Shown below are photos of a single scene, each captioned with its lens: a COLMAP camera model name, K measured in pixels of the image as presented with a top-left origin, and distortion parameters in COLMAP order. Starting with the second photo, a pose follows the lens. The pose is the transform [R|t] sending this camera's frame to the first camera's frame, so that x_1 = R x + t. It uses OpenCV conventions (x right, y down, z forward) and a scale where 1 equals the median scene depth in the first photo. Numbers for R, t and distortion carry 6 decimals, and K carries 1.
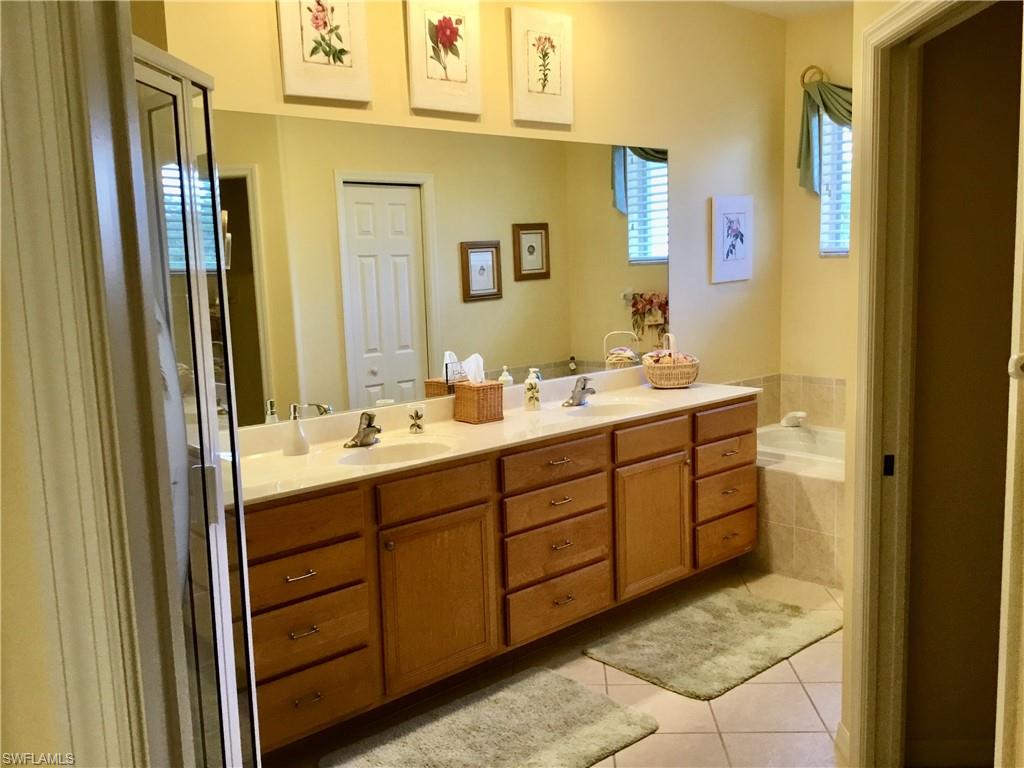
lens RADIAL K [[919.4, 0, 515.6], [0, 919.4, 385.2], [0, 0, 1]] dist [0.121158, -0.263260]
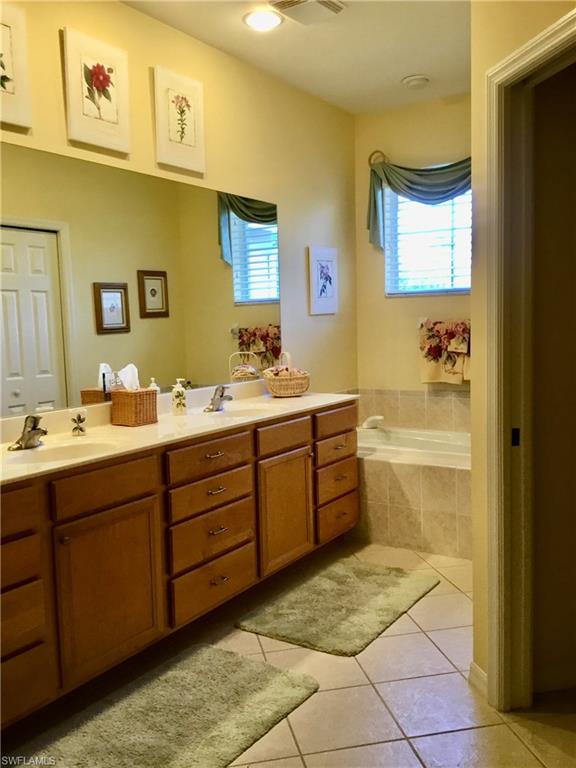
lens RADIAL K [[689.0, 0, 291.5], [0, 689.0, 383.2], [0, 0, 1]] dist [0.124416, -0.270108]
pose [[0.966466, -0.016519, 0.256261, -0.071305], [0.030247, 0.998305, -0.049721, 0.037015], [-0.255006, 0.055804, 0.965328, 0.145080]]
